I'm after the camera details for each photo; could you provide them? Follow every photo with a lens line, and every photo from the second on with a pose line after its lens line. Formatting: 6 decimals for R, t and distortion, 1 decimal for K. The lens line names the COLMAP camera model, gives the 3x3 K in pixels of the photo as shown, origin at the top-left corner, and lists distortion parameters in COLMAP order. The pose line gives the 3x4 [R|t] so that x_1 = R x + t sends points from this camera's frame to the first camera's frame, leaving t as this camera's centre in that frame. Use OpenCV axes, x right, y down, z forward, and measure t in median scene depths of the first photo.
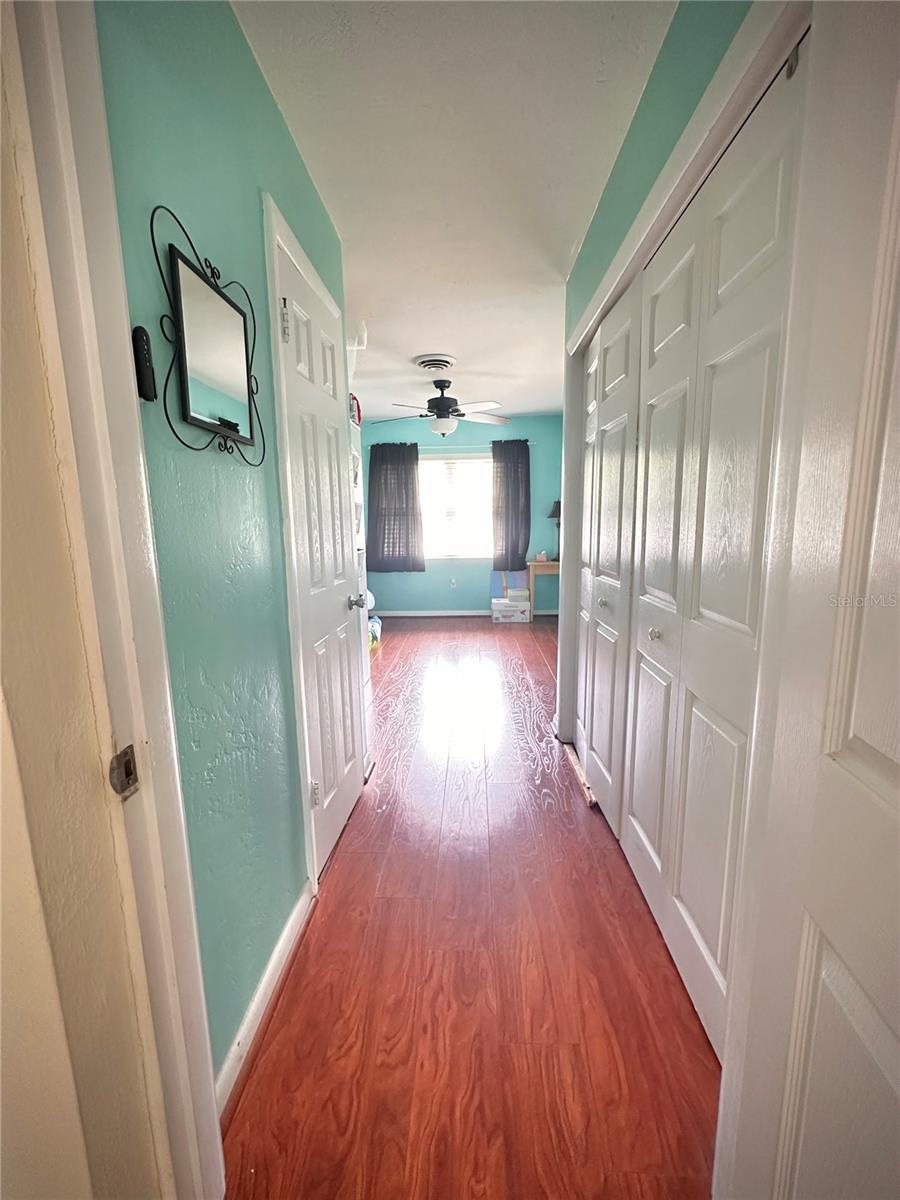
lens RADIAL K [[479.0, 0, 450.0], [0, 479.0, 600.0], [0, 0, 1]] dist [0.000300, 0.000008]
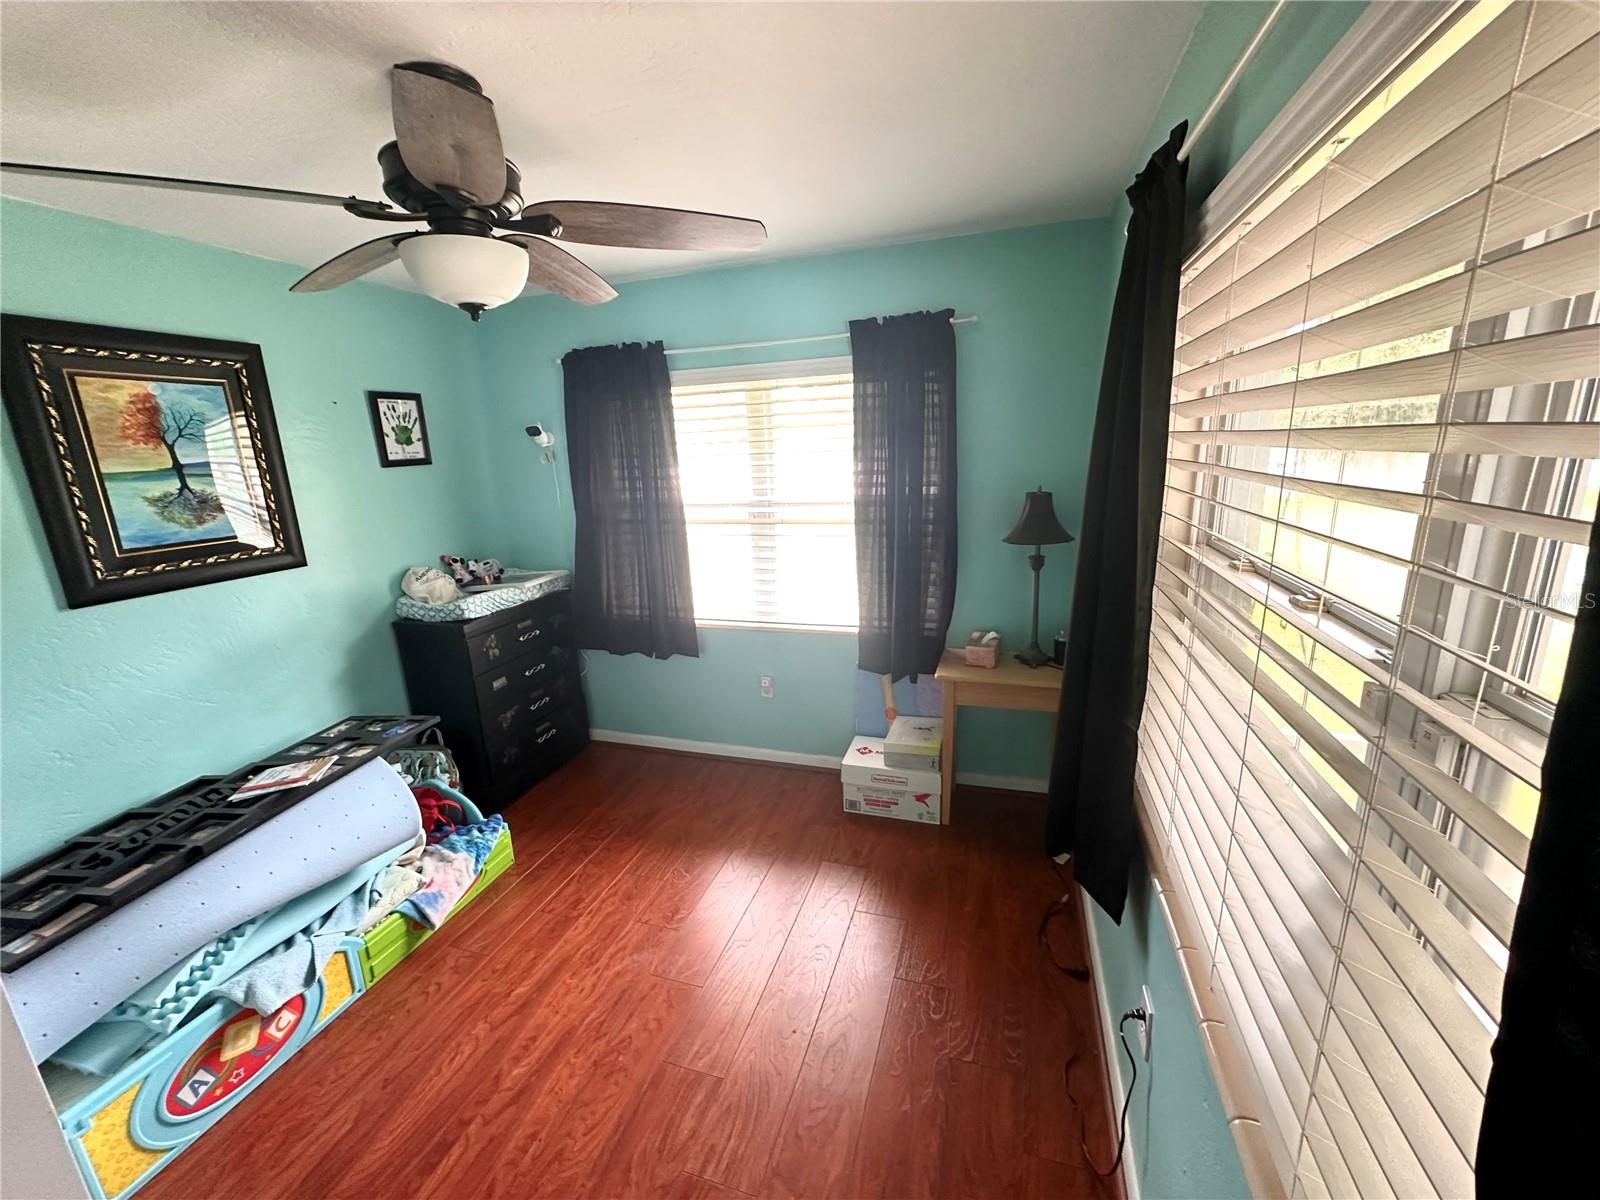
lens RADIAL K [[638.7, 0, 800.0], [0, 638.7, 600.0], [0, 0, 1]] dist [0.000300, 0.000008]
pose [[0.966463, 0.039248, -0.253791, 0.179585], [-0.019460, 0.996604, 0.080014, -0.161920], [0.256069, -0.072392, 0.963944, 0.514100]]
